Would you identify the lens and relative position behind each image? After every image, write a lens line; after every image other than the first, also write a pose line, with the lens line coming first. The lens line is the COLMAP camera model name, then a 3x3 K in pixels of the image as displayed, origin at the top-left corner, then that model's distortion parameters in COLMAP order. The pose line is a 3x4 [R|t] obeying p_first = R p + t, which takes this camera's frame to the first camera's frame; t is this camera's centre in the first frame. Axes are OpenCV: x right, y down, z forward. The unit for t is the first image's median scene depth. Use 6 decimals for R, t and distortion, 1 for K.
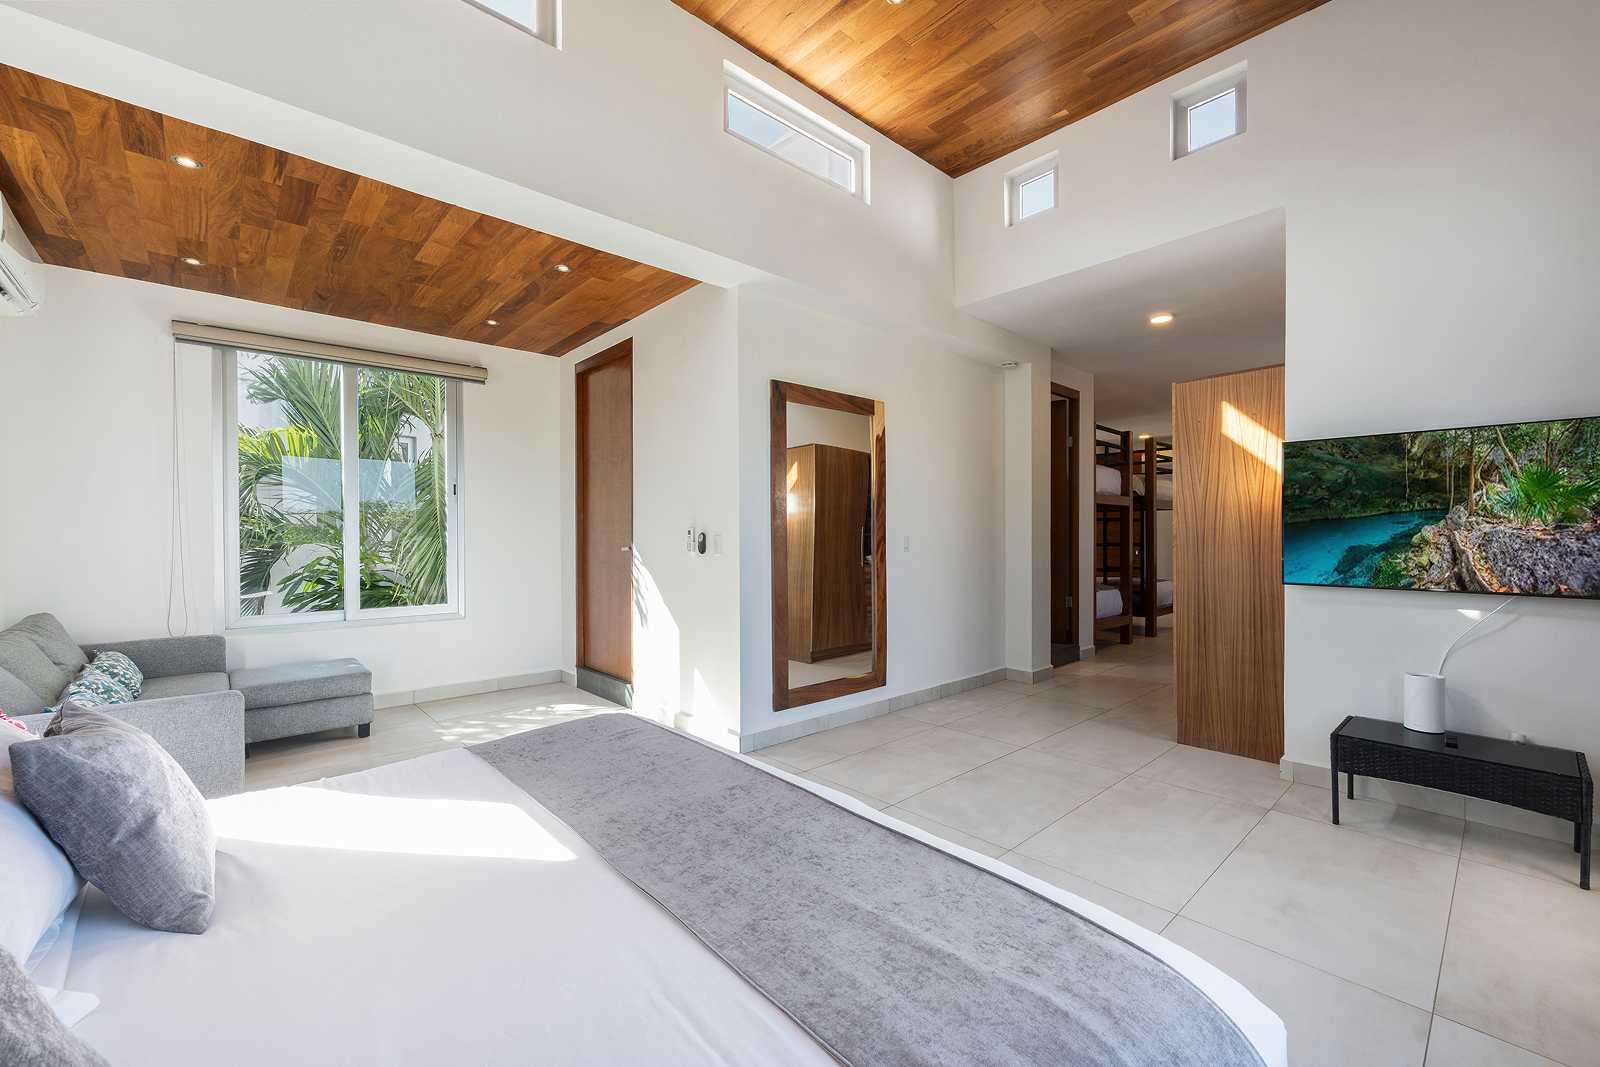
lens RADIAL K [[649.4, 0, 798.1], [0, 649.4, 535.4], [0, 0, 1]] dist [0.002397, 0.000074]
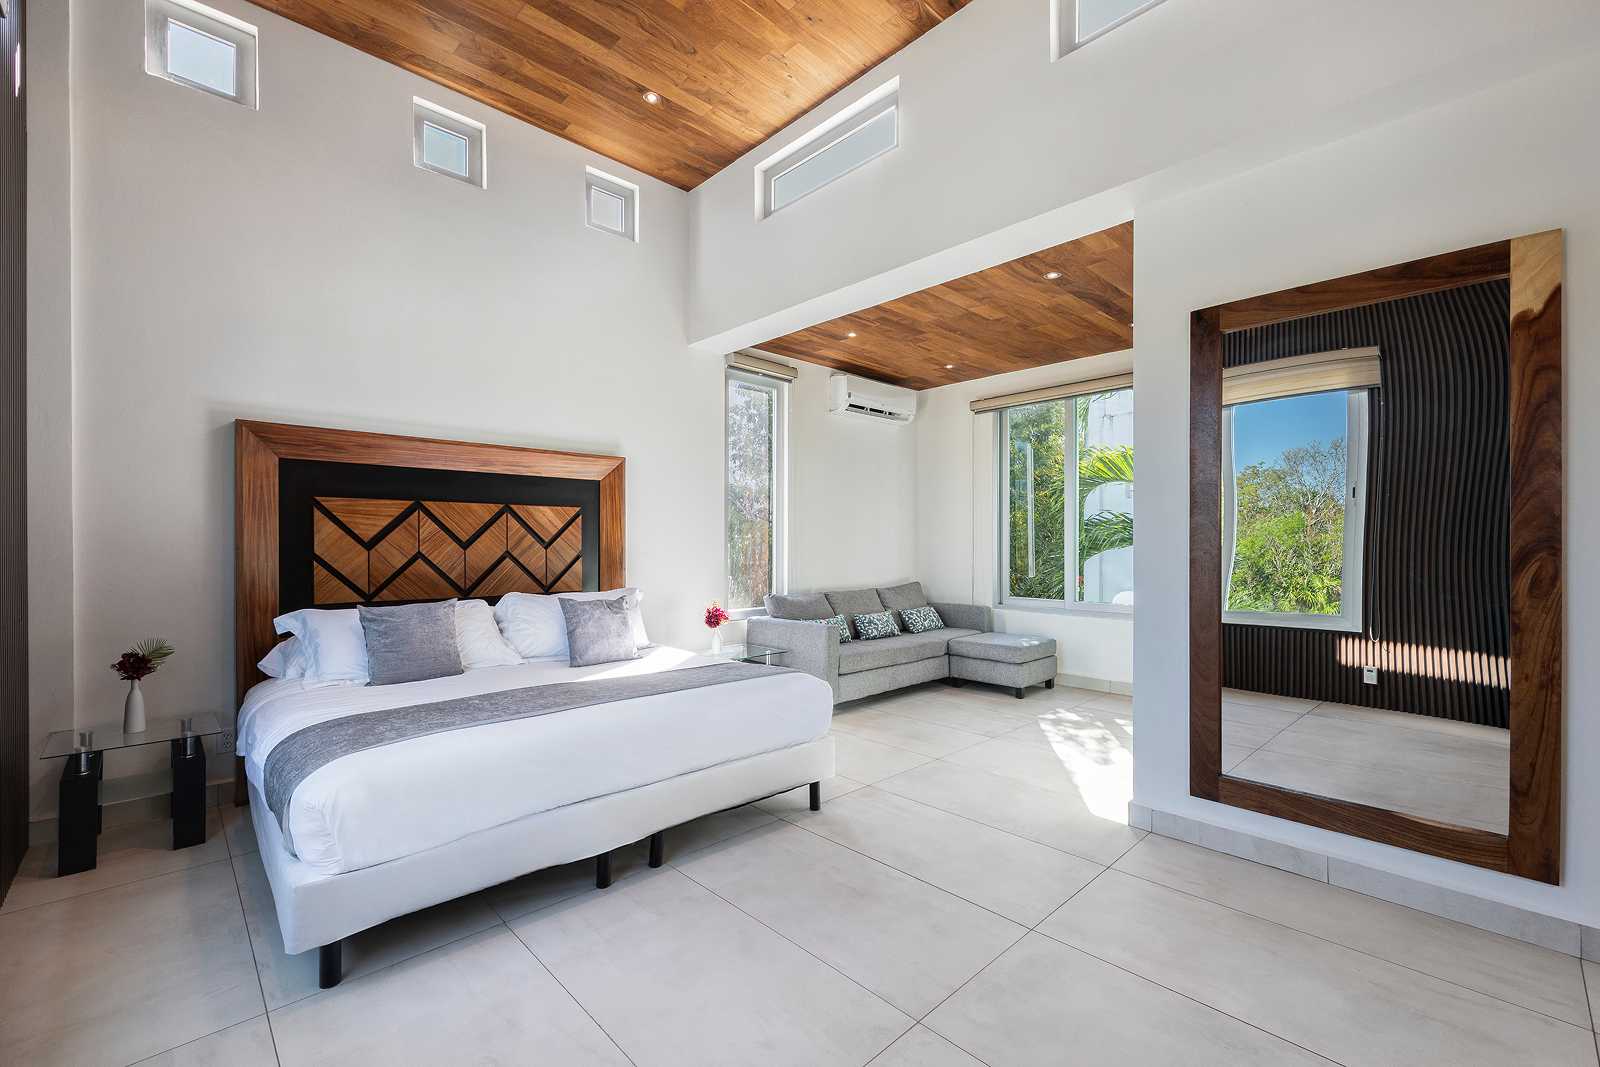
lens RADIAL K [[649.4, 0, 798.1], [0, 649.4, 543.3], [0, 0, 1]] dist [0.002397, 0.000074]
pose [[0.042408, 0.005117, -0.999087, 0.642142], [0.002264, 0.999984, 0.005218, 0.000587], [0.999098, -0.002483, 0.042396, 0.565194]]
